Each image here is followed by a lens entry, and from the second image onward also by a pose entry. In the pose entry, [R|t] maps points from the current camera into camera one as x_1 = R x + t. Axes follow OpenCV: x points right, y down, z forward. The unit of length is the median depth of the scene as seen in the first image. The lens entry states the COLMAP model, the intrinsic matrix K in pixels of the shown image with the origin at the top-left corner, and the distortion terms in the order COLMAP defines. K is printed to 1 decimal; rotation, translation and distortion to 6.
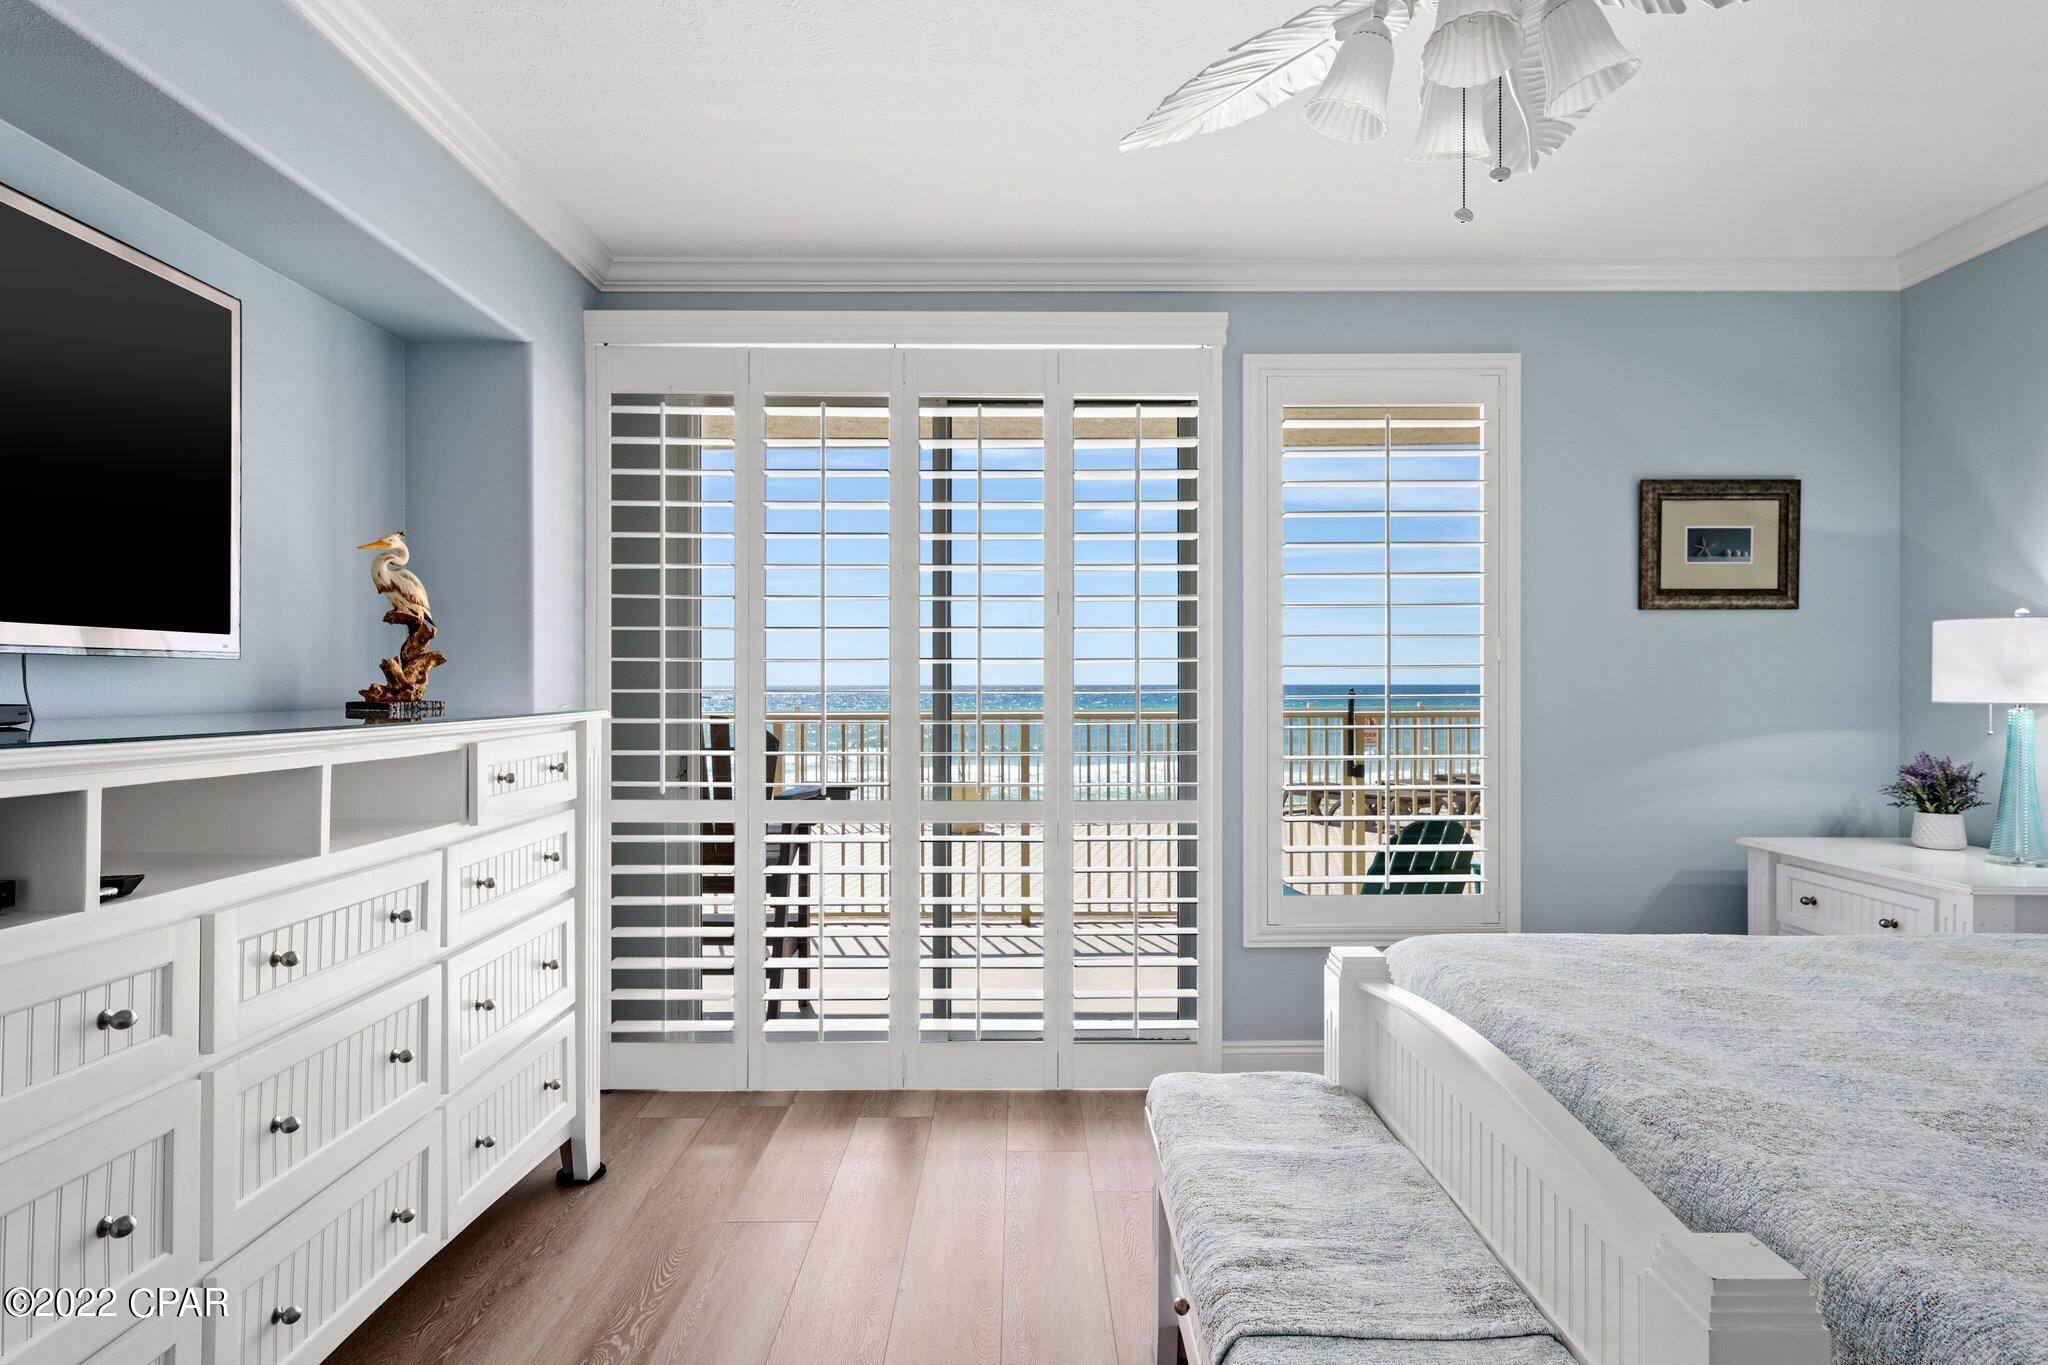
lens RADIAL K [[1130.8, 0, 1025.3], [0, 1130.8, 687.2], [0, 0, 1]] dist [-0.000397, 0.000447]
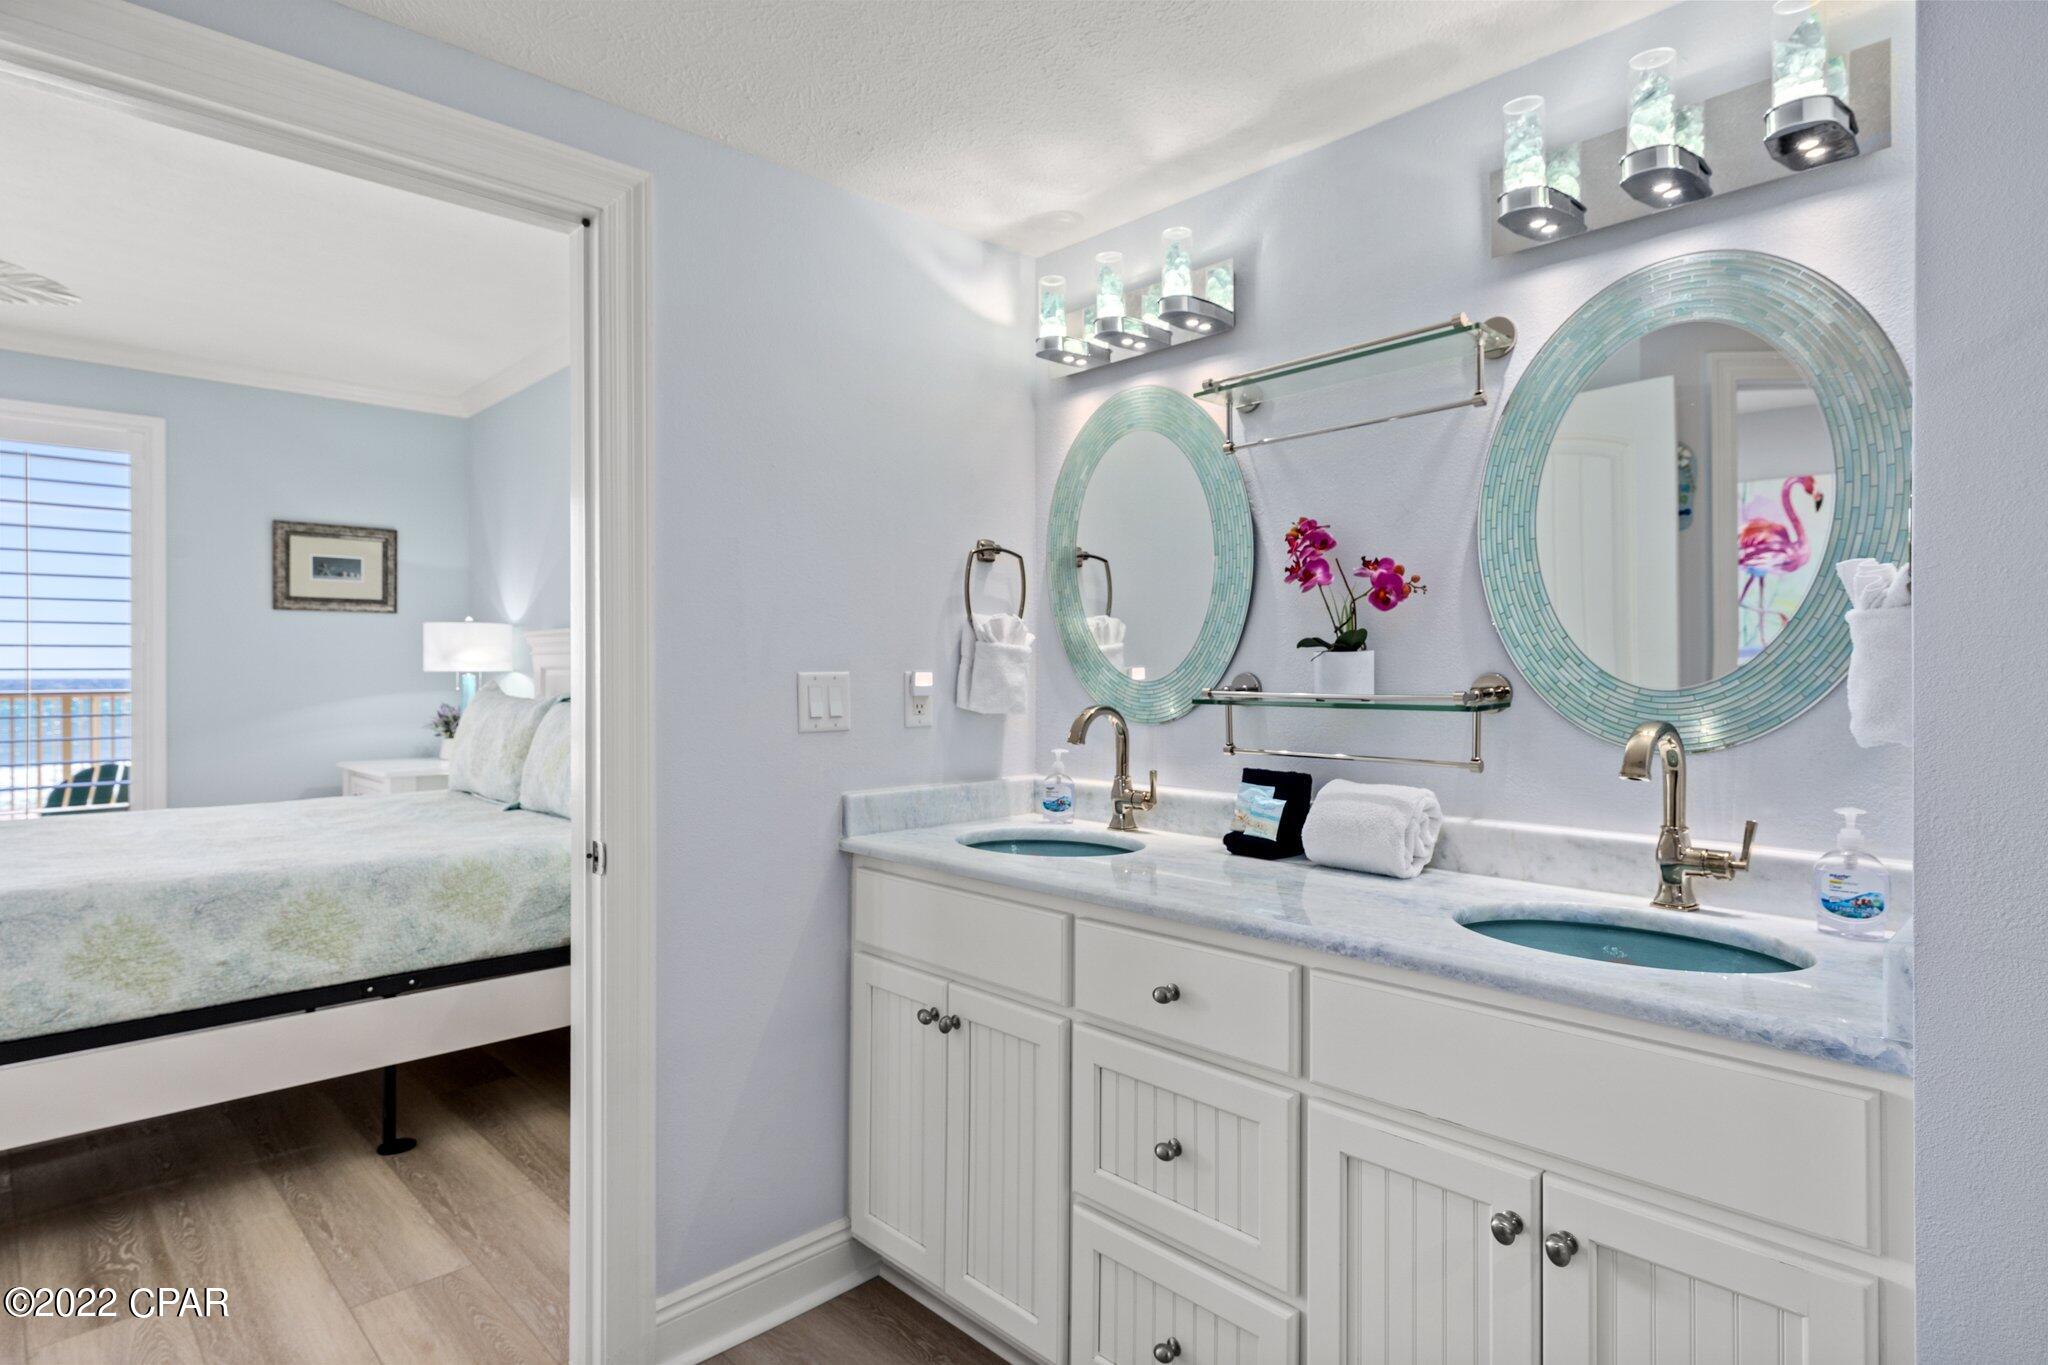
lens RADIAL K [[1101.6, 0, 1024.9], [0, 1101.6, 673.7], [0, 0, 1]] dist [0.004059, 0.001048]
pose [[0.732980, -0.001150, 0.680249, 0.291606], [0.004356, 0.999986, -0.003003, 0.022337], [-0.680236, 0.005164, 0.732975, -0.701485]]
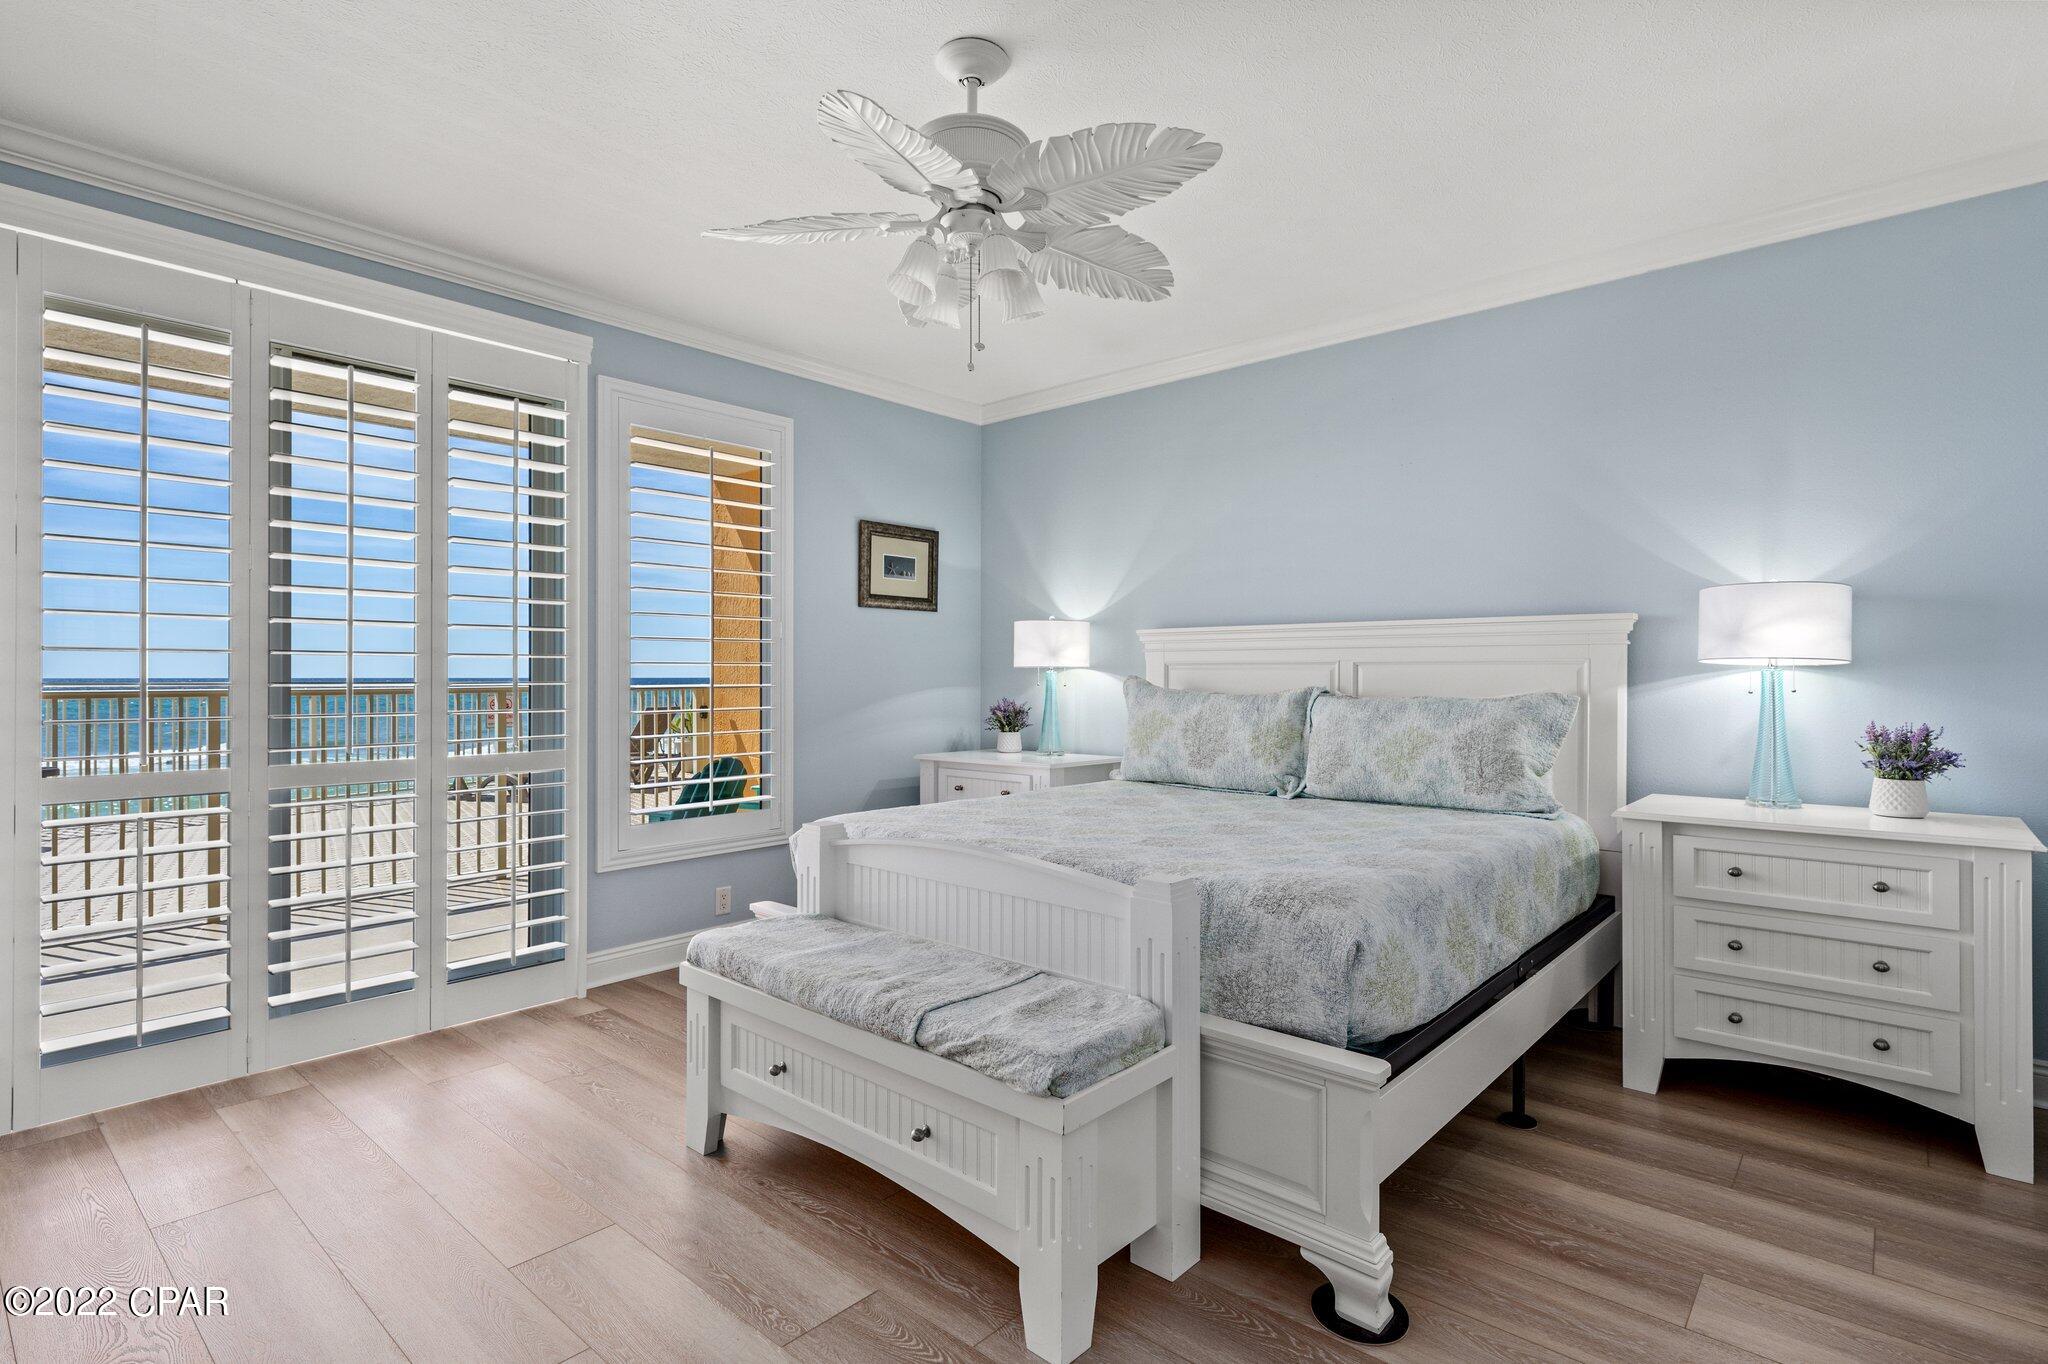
lens RADIAL K [[996.5, 0, 1030.9], [0, 996.5, 677.5], [0, 0, 1]] dist [0.000411, -0.000436]
pose [[0.661001, 0.000517, 0.750385, -0.295729], [0.001761, 0.999996, -0.002240, 0.028223], [-0.750383, 0.002802, 0.660998, -0.035938]]
